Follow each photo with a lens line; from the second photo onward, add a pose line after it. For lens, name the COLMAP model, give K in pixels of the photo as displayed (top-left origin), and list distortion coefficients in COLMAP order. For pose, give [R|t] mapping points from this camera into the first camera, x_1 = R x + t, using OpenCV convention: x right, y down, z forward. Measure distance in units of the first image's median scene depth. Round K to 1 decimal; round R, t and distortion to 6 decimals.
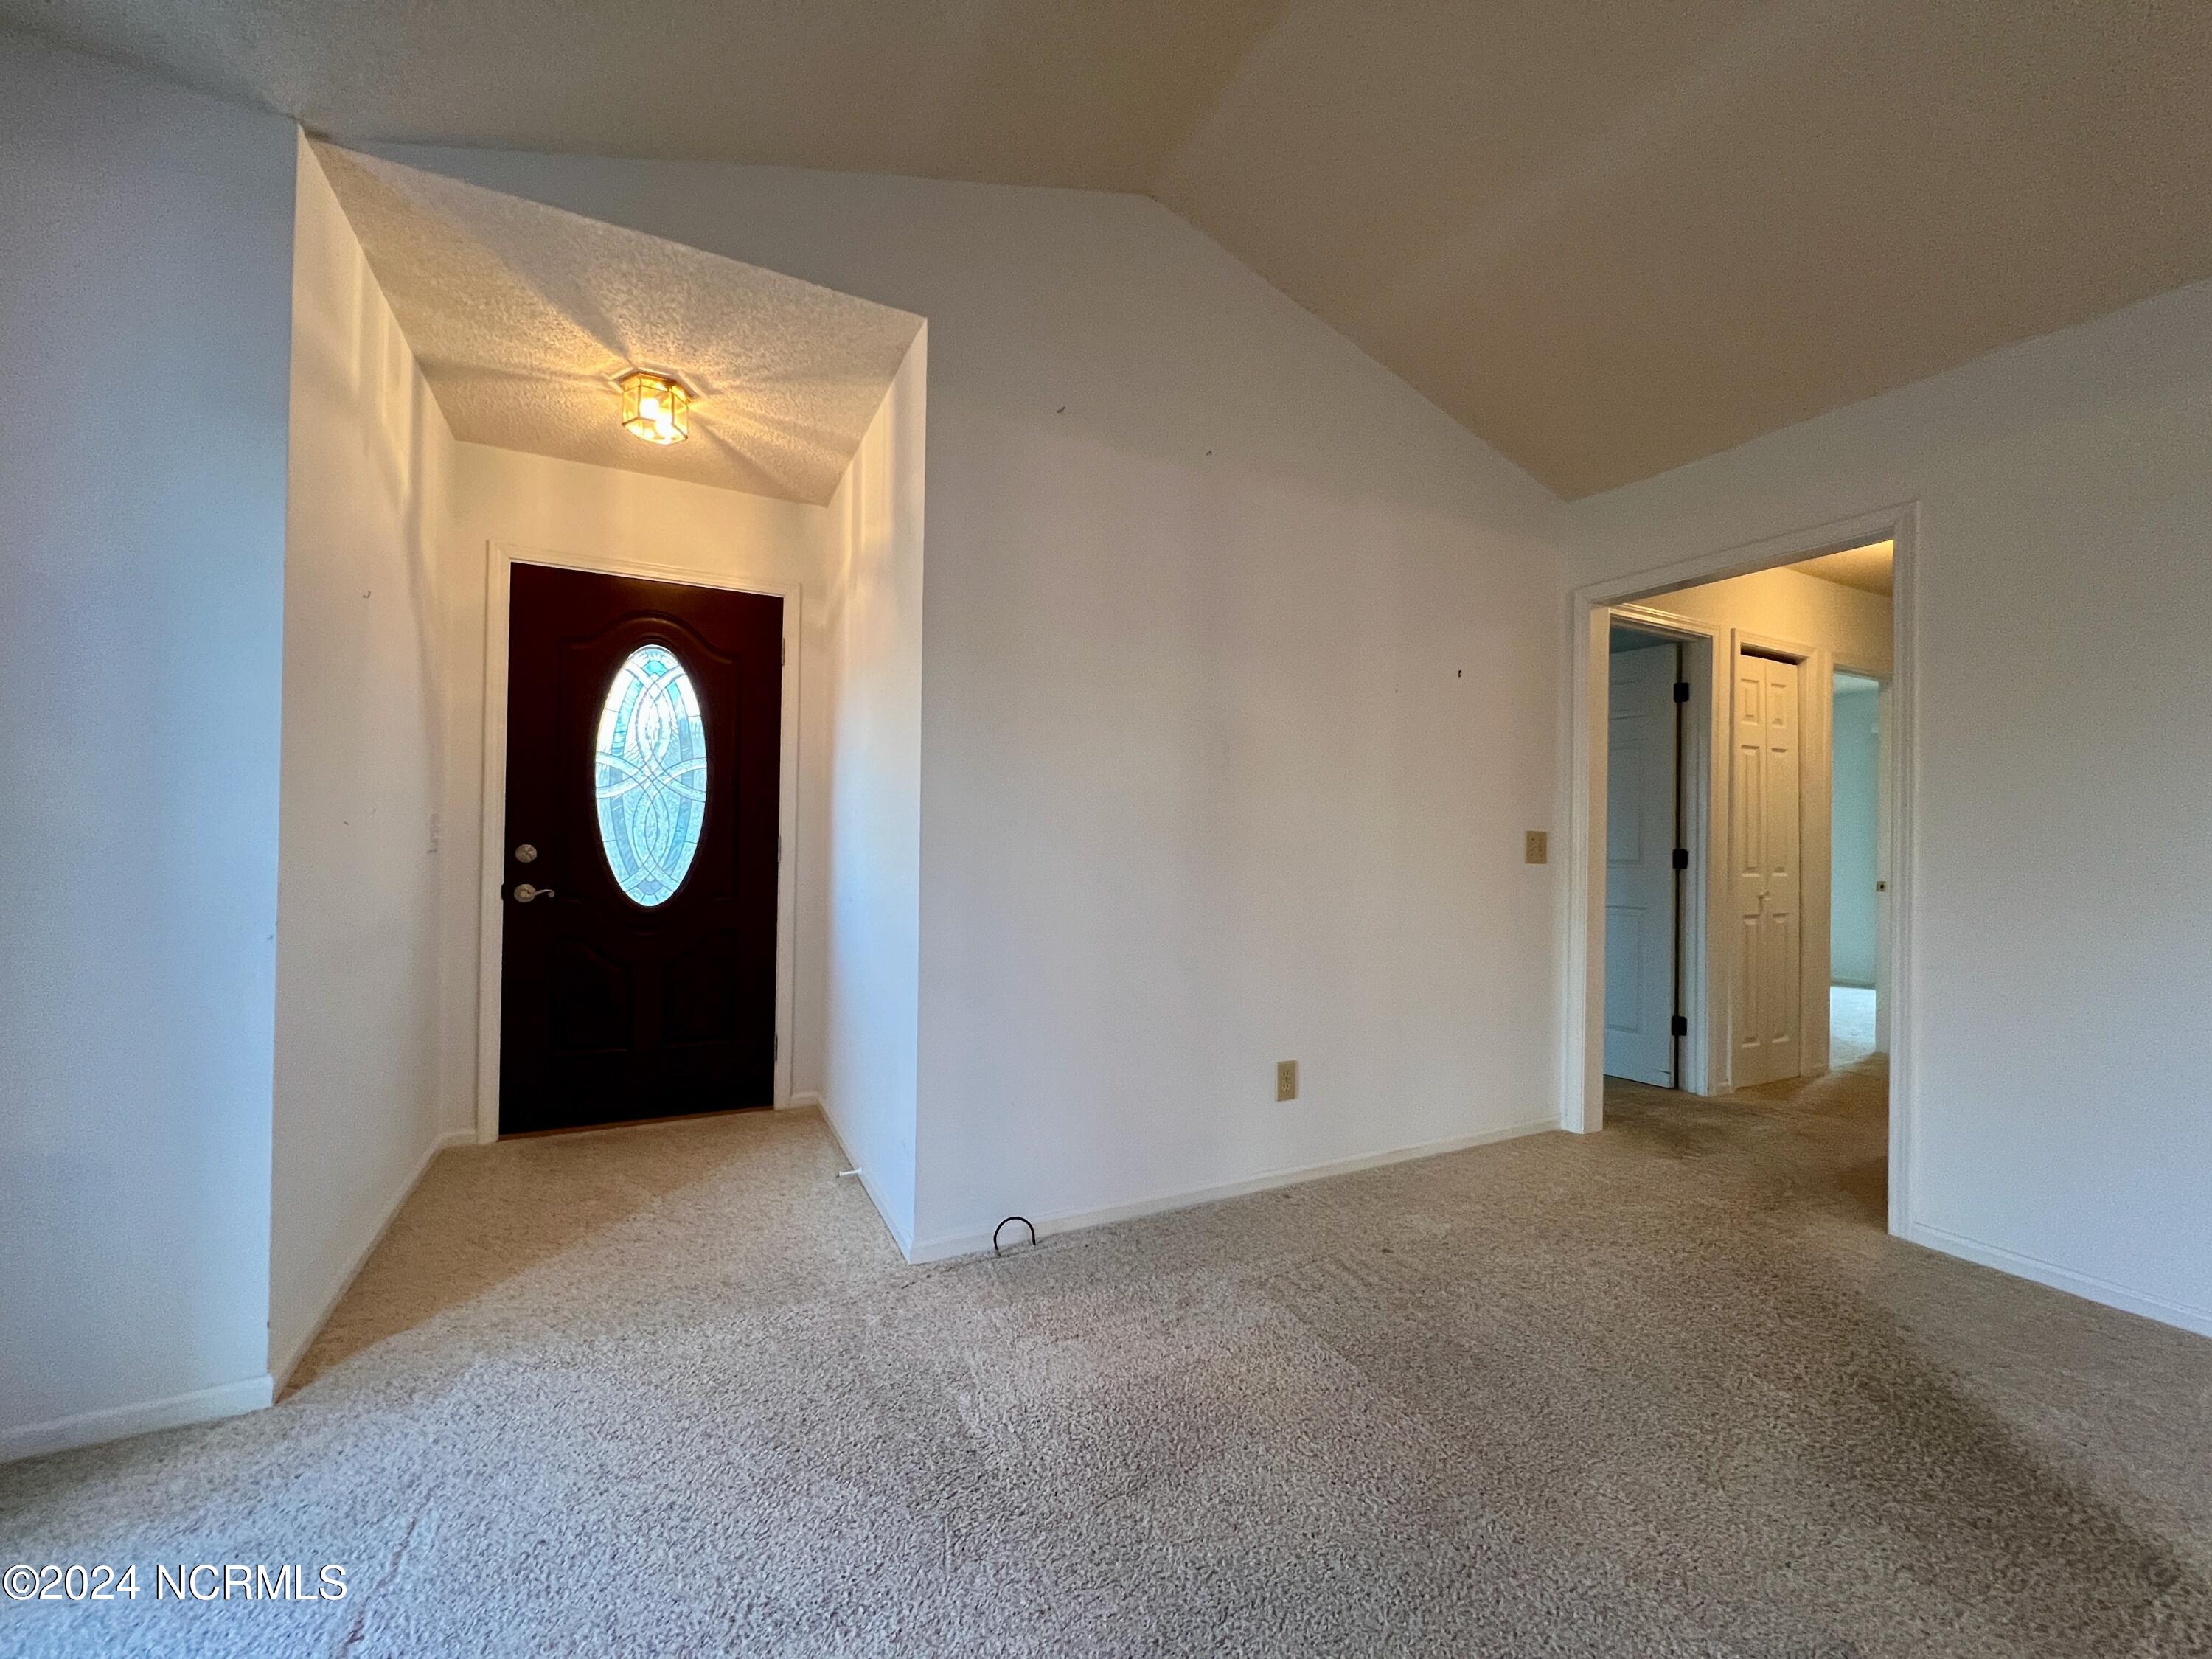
lens RADIAL K [[885.1, 0, 1101.0], [0, 885.1, 843.3], [0, 0, 1]] dist [0.001586, 0.000119]
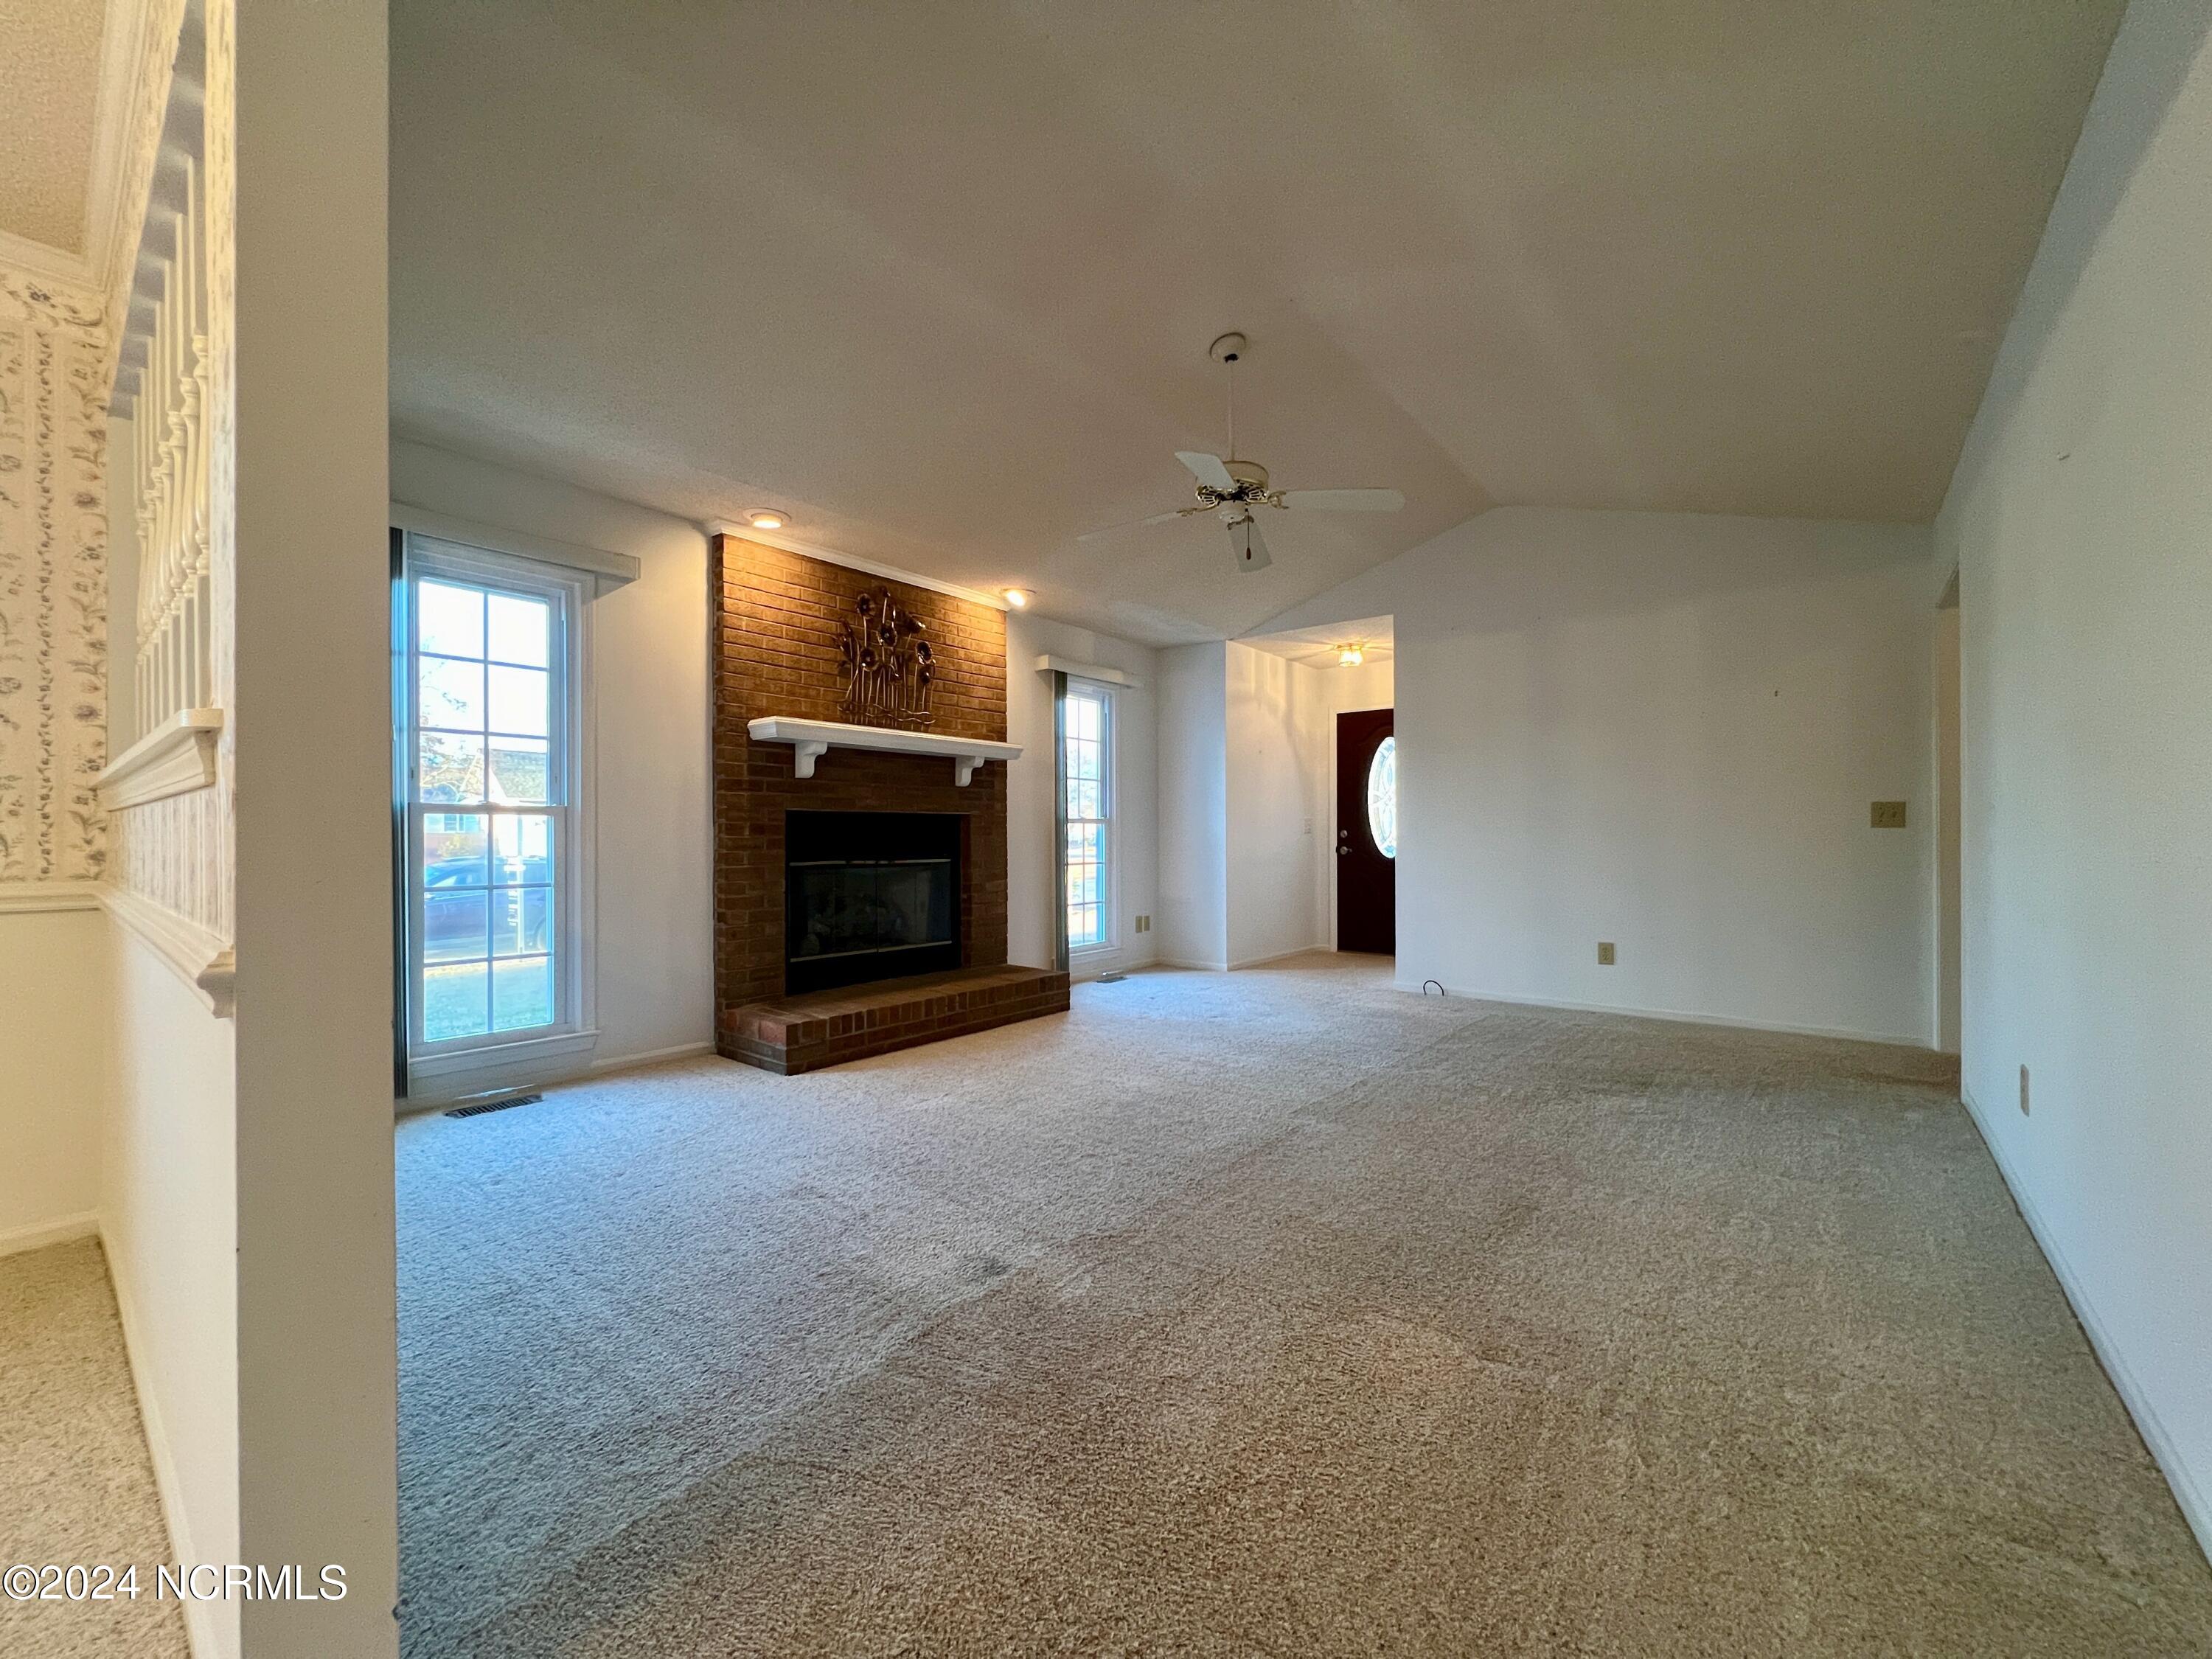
lens RADIAL K [[885.1, 0, 1105.8], [0, 885.1, 832.9], [0, 0, 1]] dist [0.001586, 0.000119]
pose [[0.404973, -0.020755, -0.914093, 1.273699], [0.011586, 0.999779, -0.017568, 0.043364], [0.914255, -0.003477, 0.405123, -0.554744]]
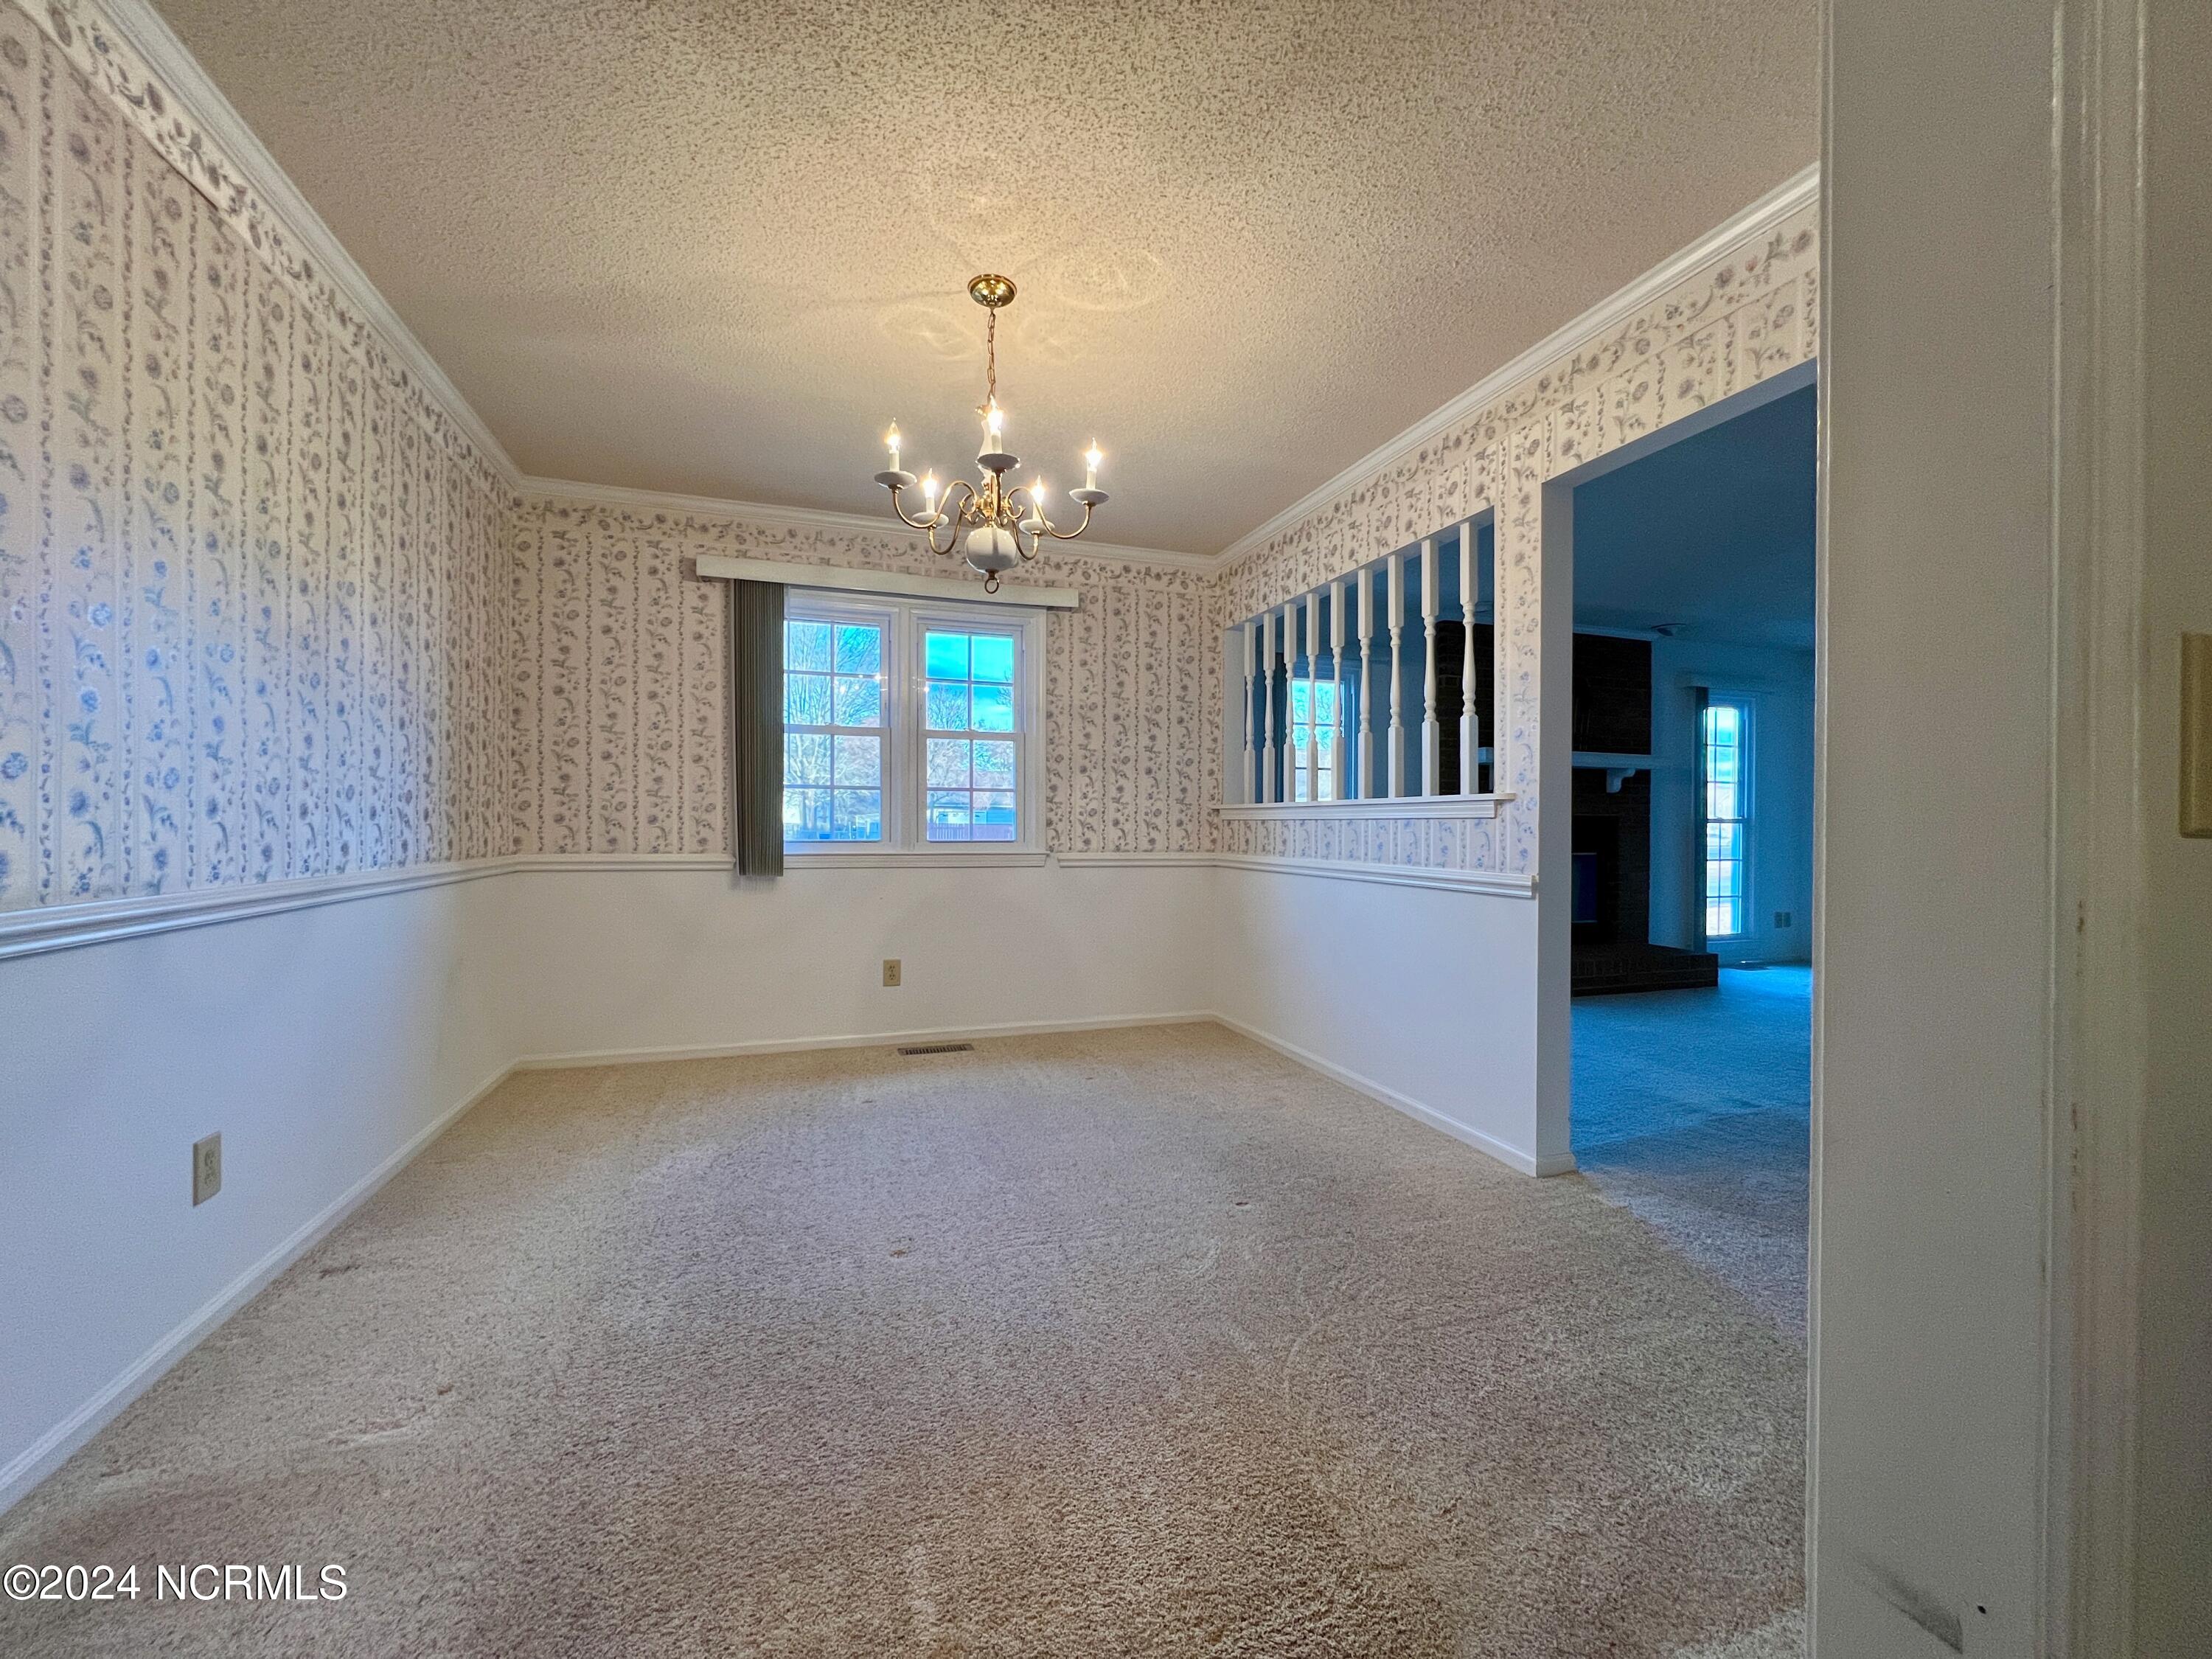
lens RADIAL K [[885.1, 0, 1105.2], [0, 885.1, 834.2], [0, 0, 1]] dist [0.001586, 0.000119]
pose [[-0.141988, -0.006040, -0.989850, 2.033047], [-0.009536, 0.999943, -0.004734, 0.035733], [0.989823, 0.008767, -0.142037, -1.169583]]
